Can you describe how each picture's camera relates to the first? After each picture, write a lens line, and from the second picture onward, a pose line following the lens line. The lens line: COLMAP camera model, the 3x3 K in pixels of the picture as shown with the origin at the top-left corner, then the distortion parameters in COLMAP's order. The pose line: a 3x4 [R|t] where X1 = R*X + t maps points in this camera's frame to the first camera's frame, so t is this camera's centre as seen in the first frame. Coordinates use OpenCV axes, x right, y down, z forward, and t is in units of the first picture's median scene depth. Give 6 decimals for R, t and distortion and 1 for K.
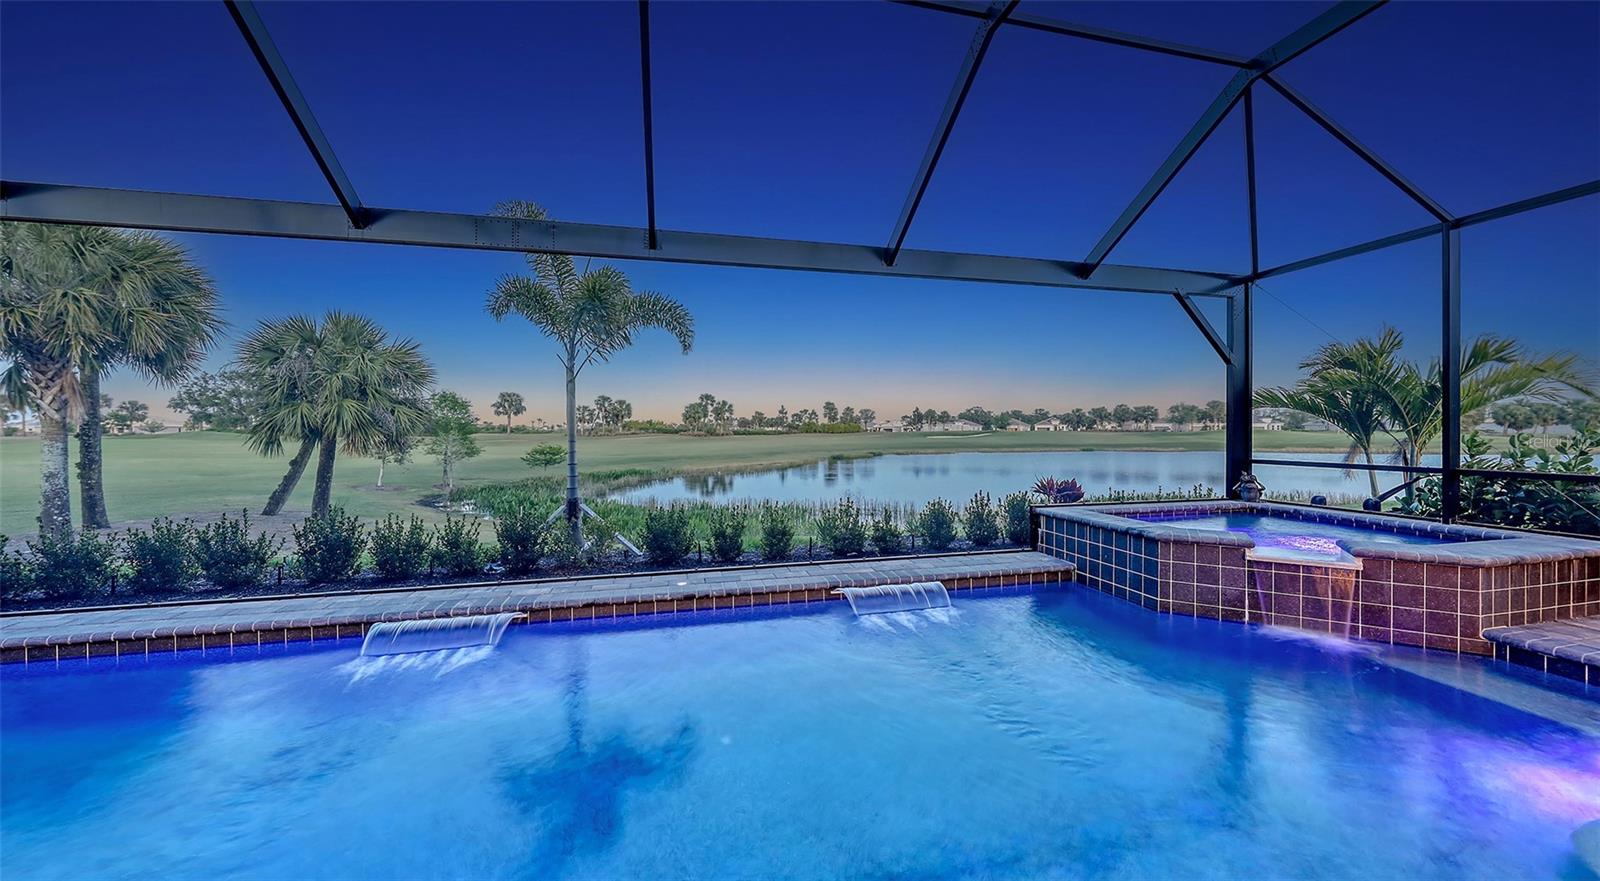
lens RADIAL K [[566.5, 0, 803.6], [0, 566.5, 431.0], [0, 0, 1]] dist [0.002295, 0.000106]
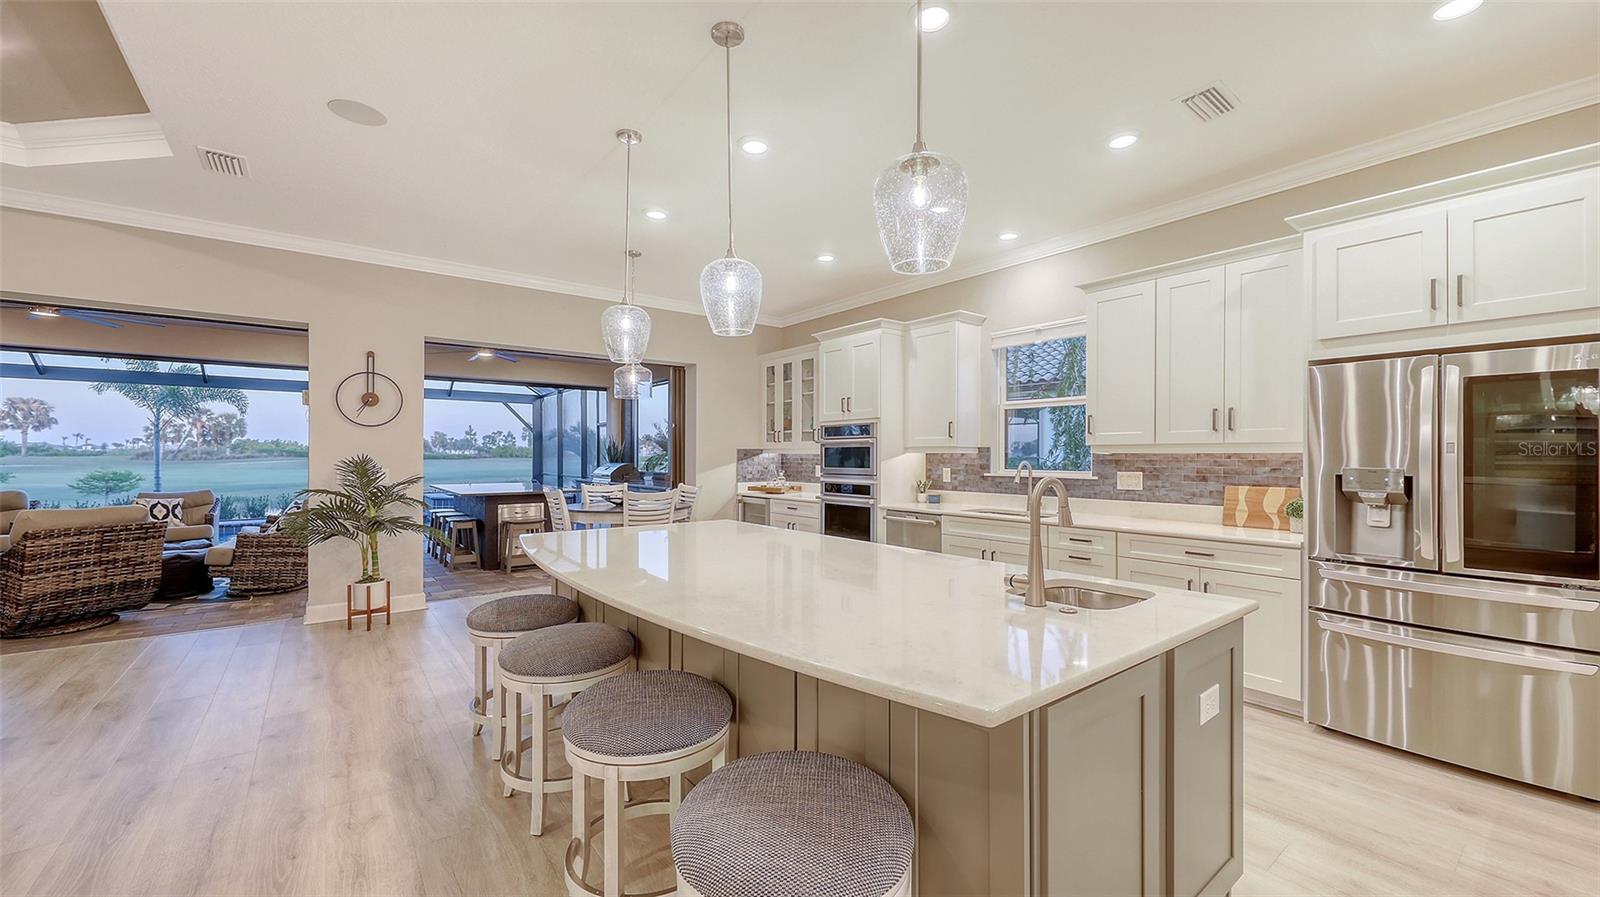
lens RADIAL K [[612.7, 0, 780.8], [0, 612.7, 452.7], [0, 0, 1]] dist [0.001194, 0.000037]
pose [[0.913863, 0.009746, 0.405905, 0.666570], [-0.007456, 0.999946, -0.007221, -0.023489], [-0.405954, 0.003572, 0.913887, -1.731625]]
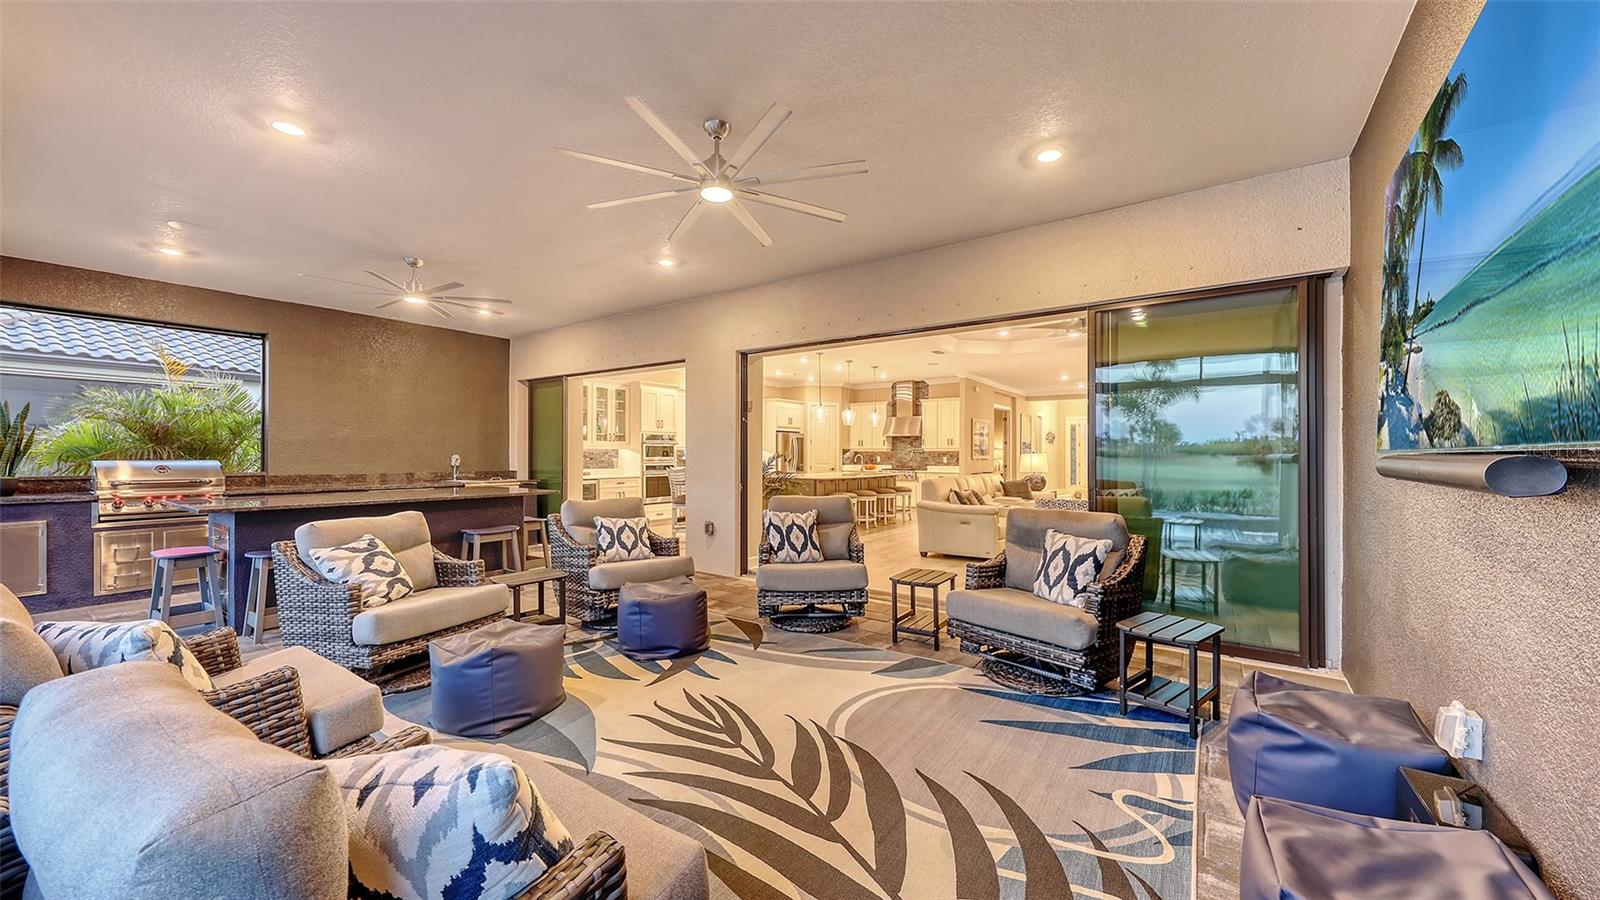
lens RADIAL K [[585.5, 0, 802.9], [0, 585.5, 456.1], [0, 0, 1]] dist [0.000655, -0.000365]
pose [[-0.657814, 0.002266, 0.753177, -0.346182], [0.001789, 0.999997, -0.001446, -0.008019], [-0.753178, 0.000396, -0.657816, -0.232058]]
